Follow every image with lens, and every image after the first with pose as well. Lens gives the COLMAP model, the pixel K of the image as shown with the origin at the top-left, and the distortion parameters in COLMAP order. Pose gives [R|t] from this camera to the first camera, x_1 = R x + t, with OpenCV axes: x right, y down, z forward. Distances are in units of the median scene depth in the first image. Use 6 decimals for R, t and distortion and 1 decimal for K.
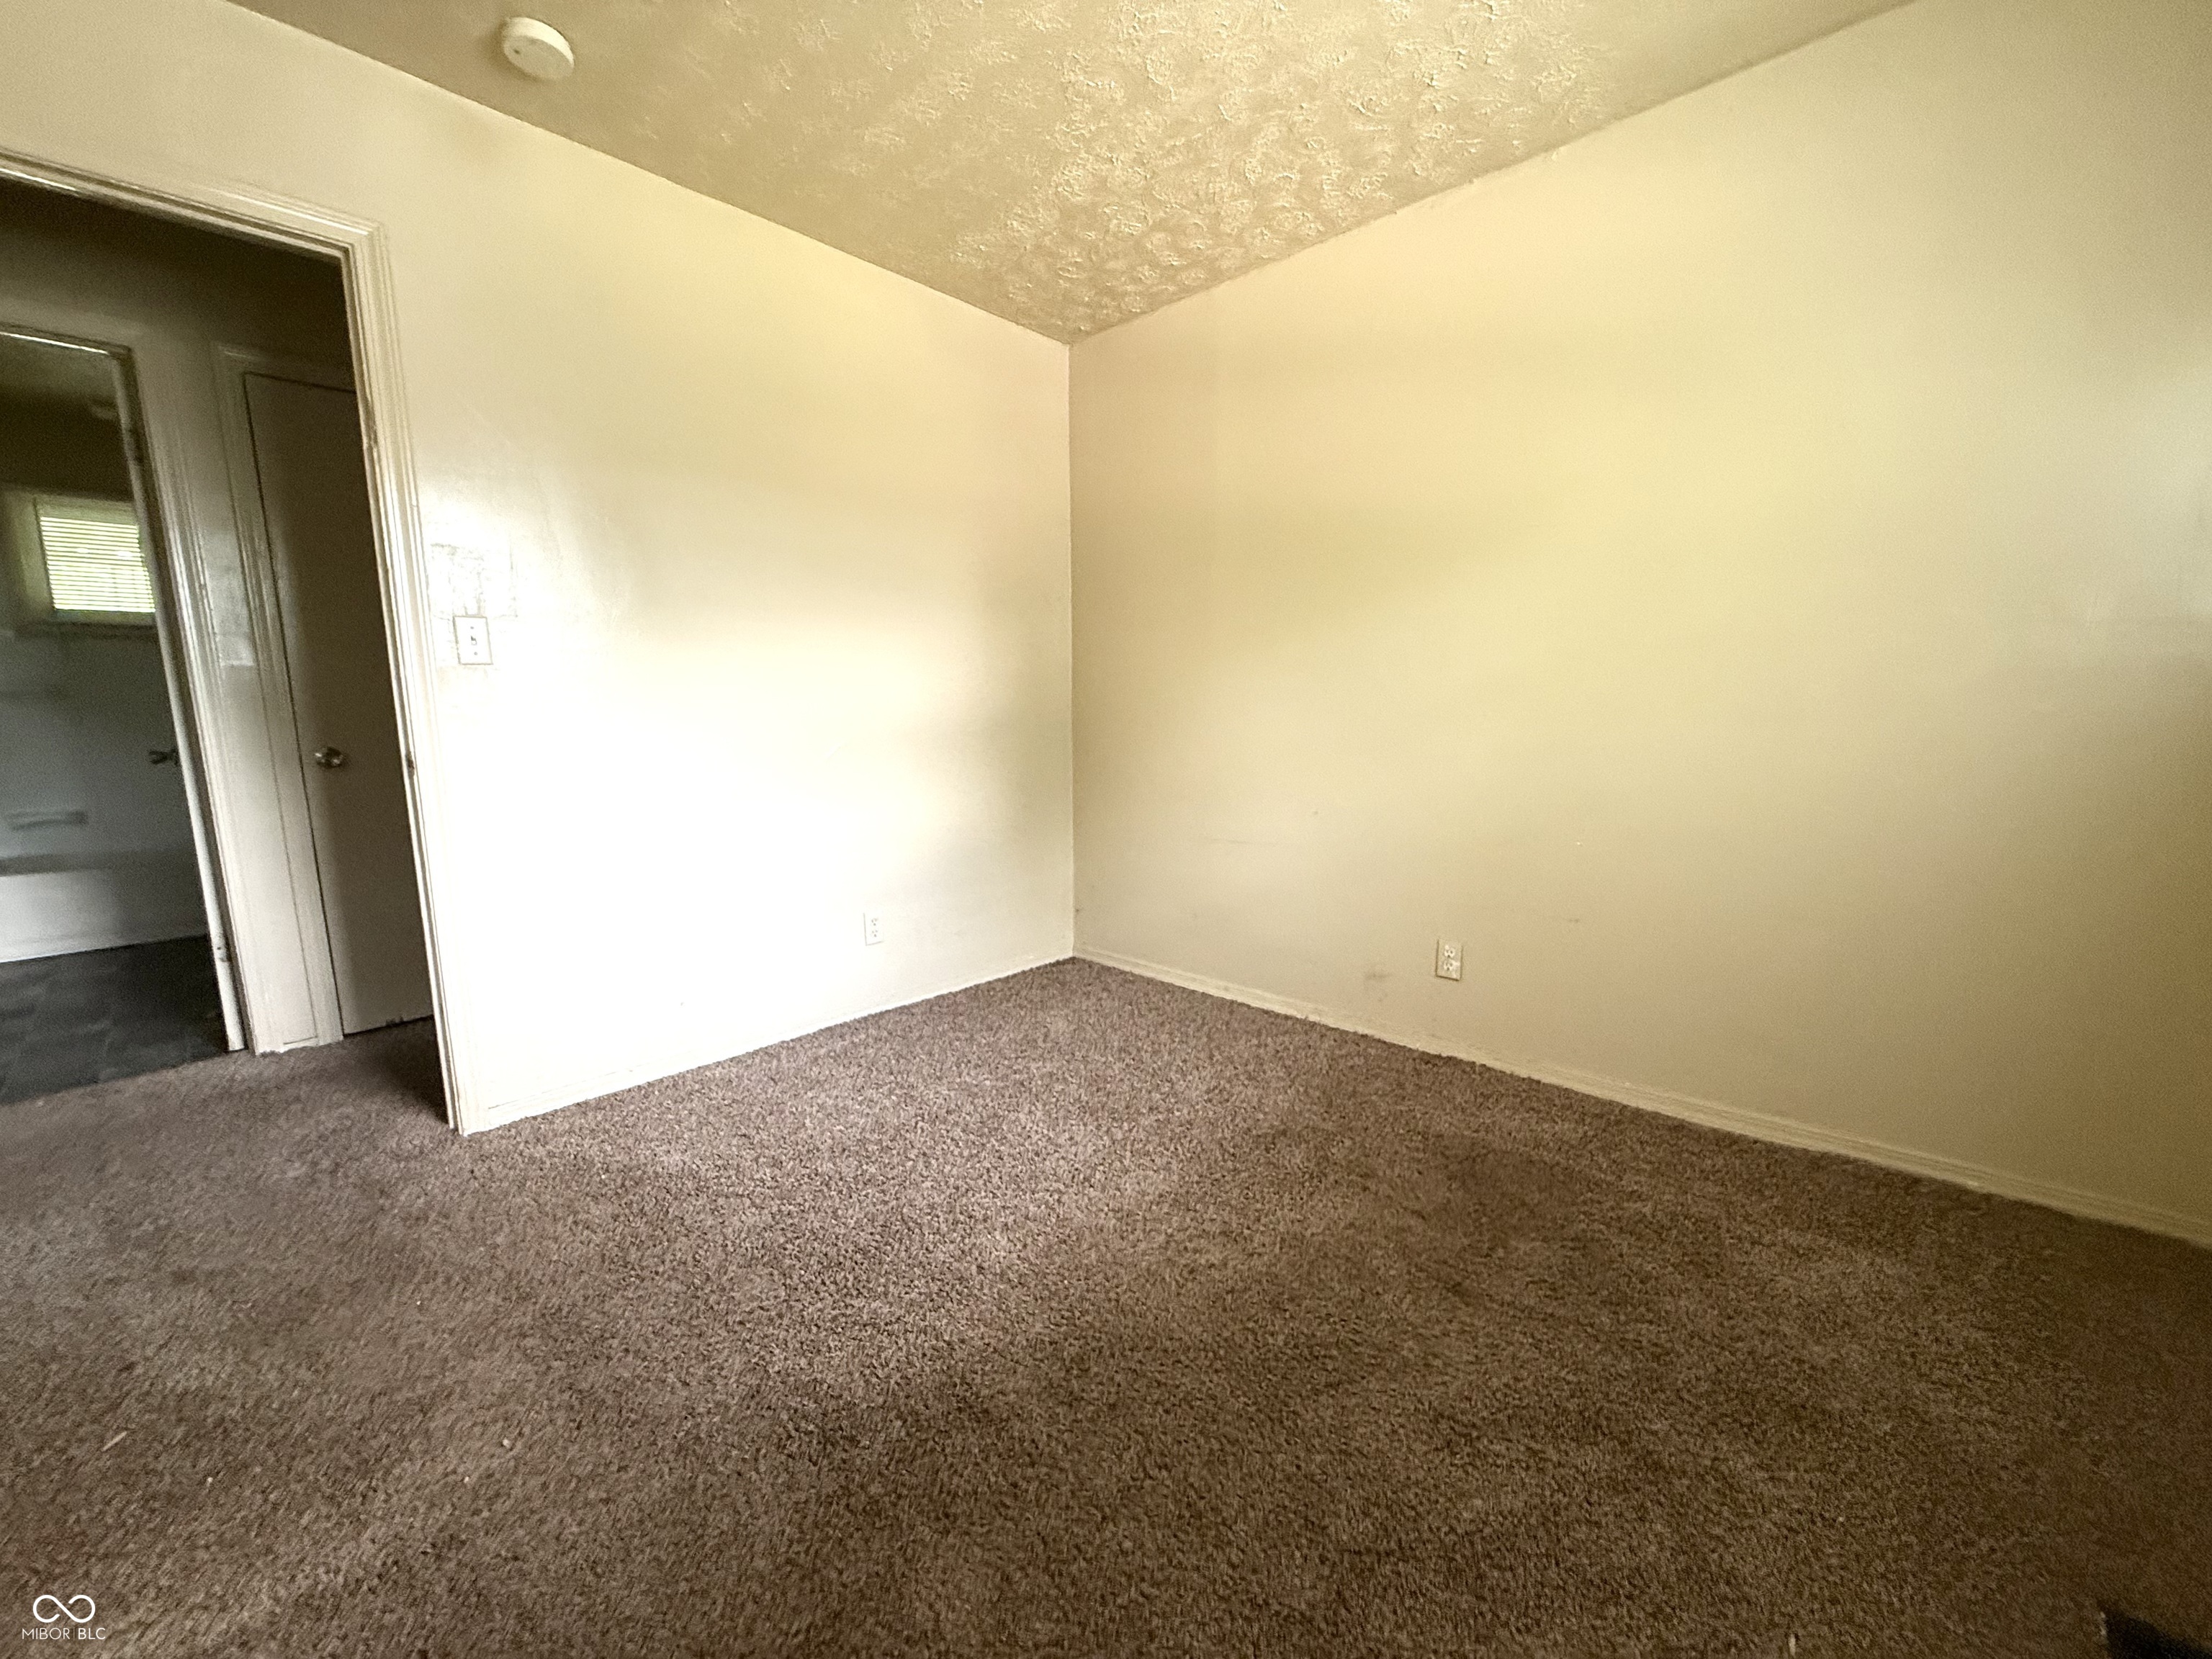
lens RADIAL K [[883.2, 0, 1101.0], [0, 883.2, 830.4], [0, 0, 1]] dist [0.000451, 0.000174]
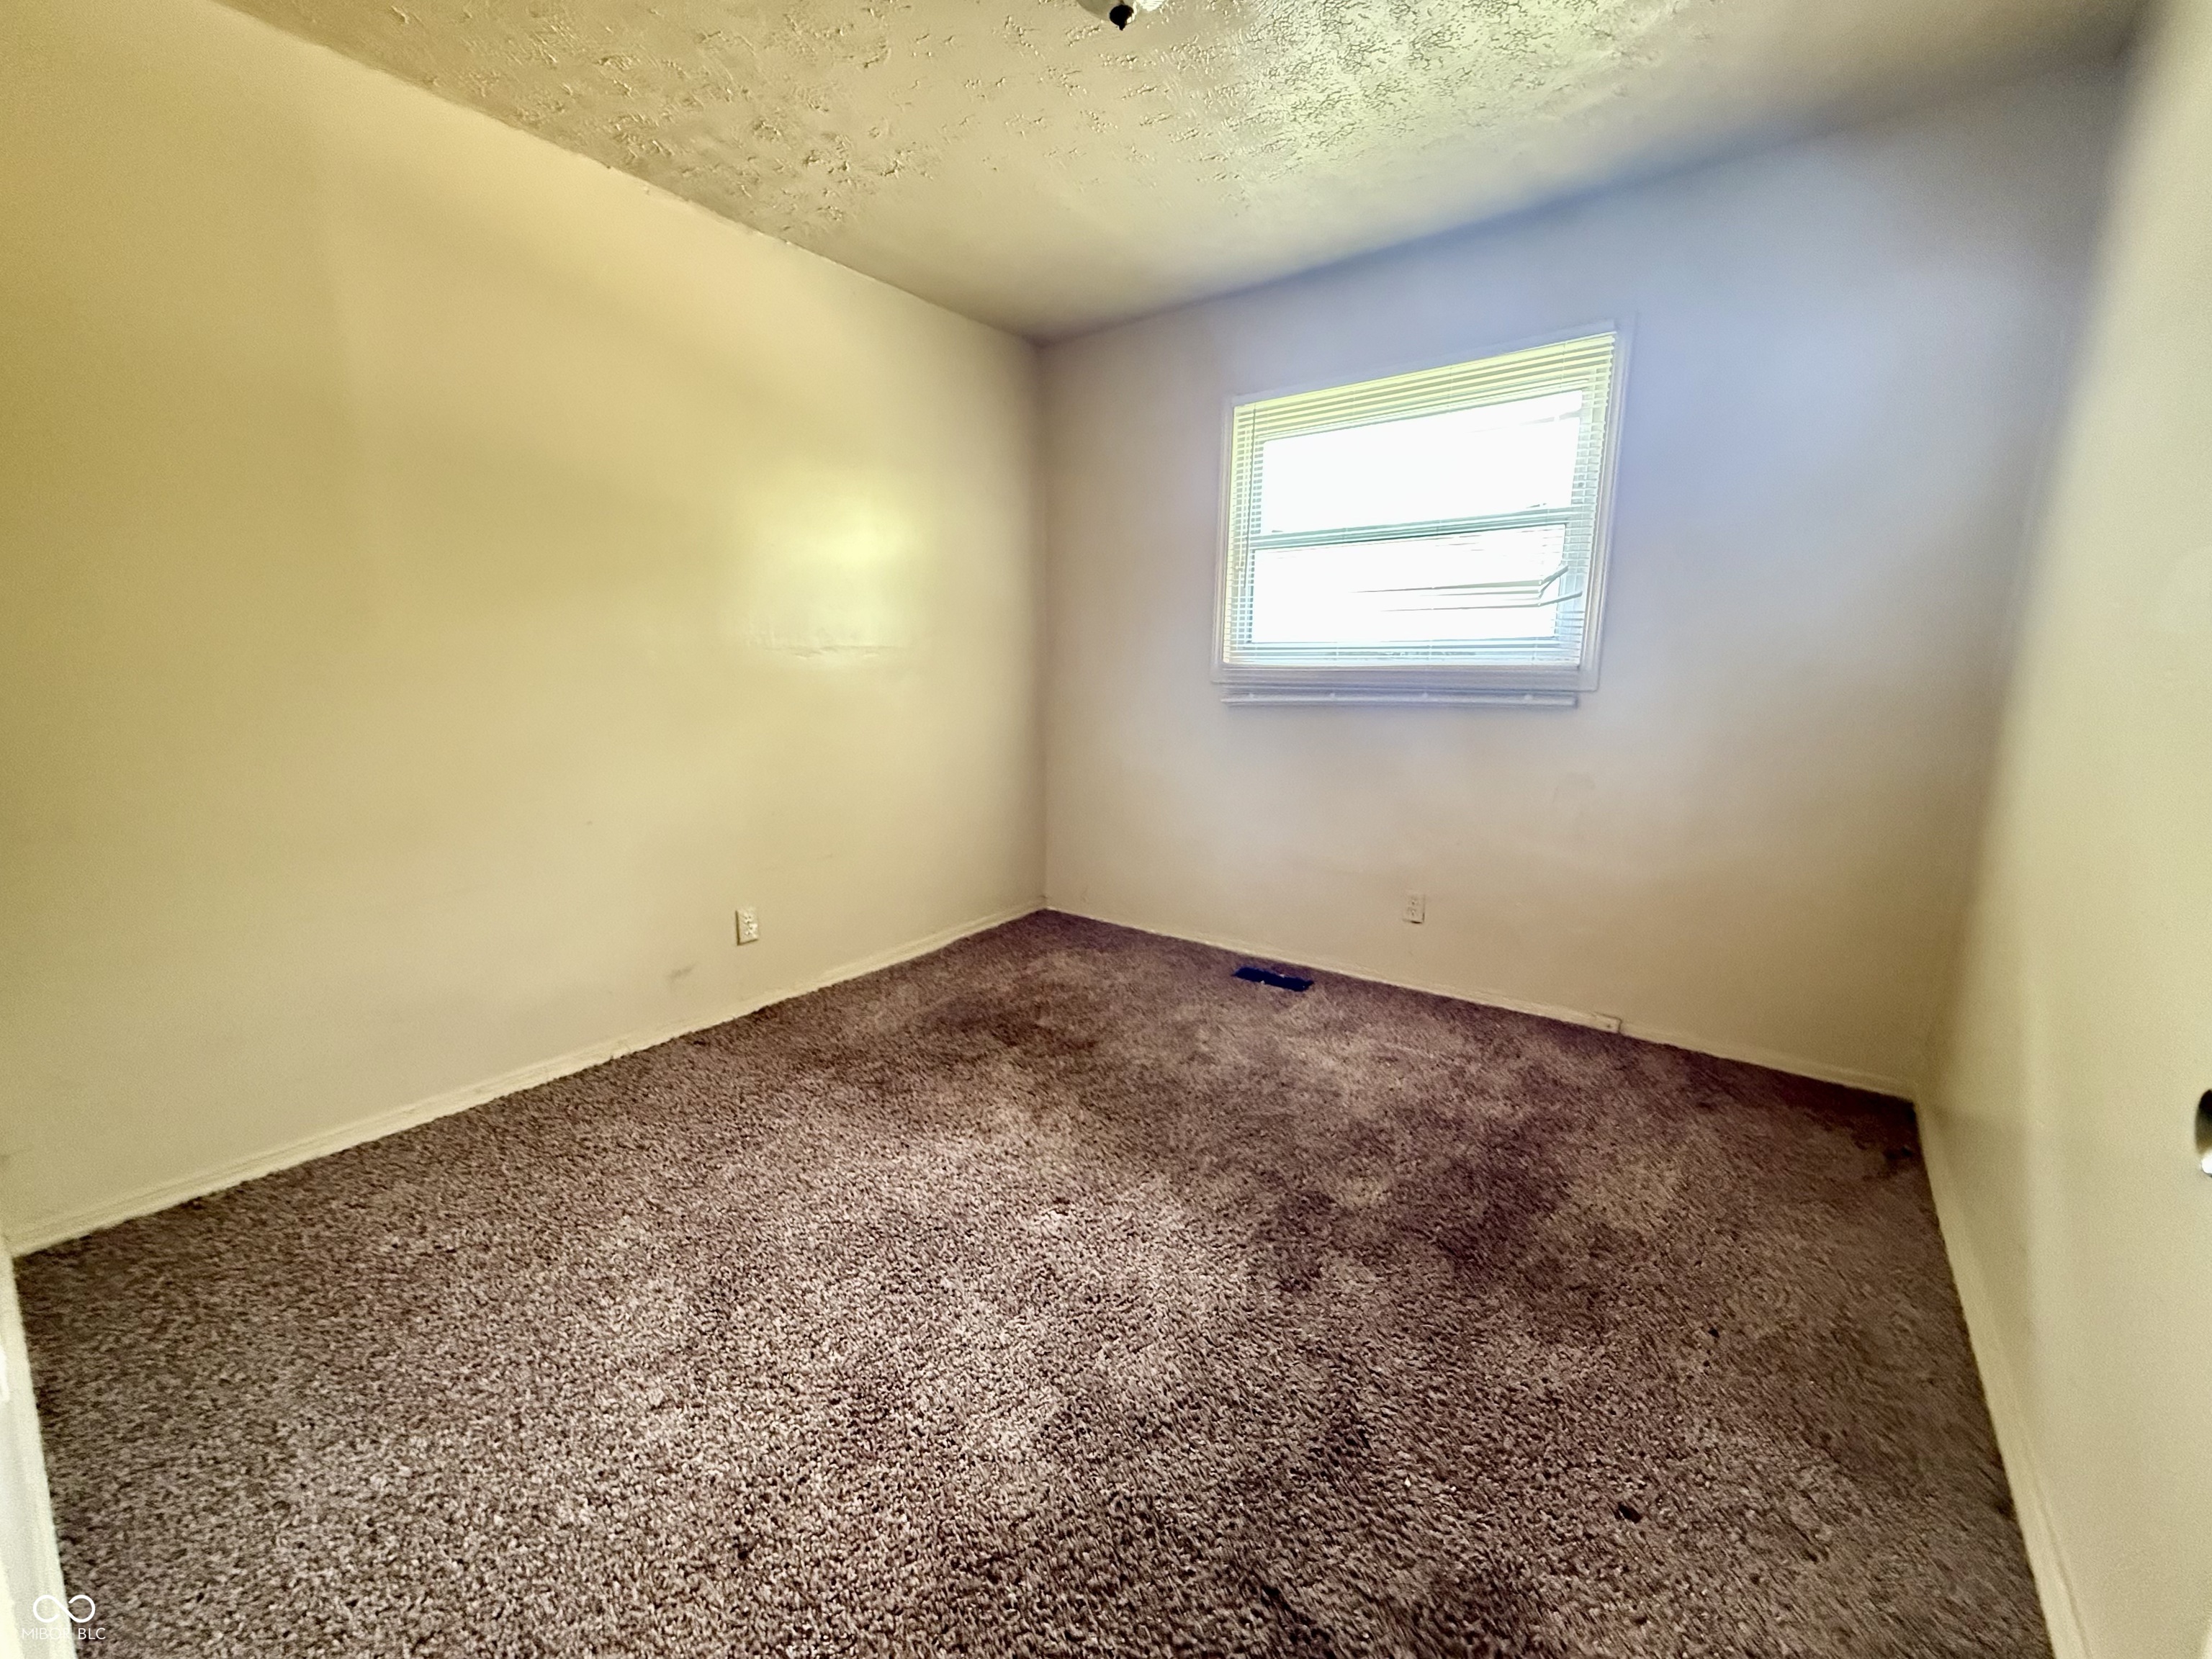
lens RADIAL K [[883.2, 0, 1101.0], [0, 883.2, 830.4], [0, 0, 1]] dist [0.000451, 0.000174]
pose [[-0.109157, -0.172400, 0.978960, -0.664685], [0.140259, 0.972321, 0.186870, -0.105124], [-0.984079, 0.157706, -0.081955, 0.591841]]
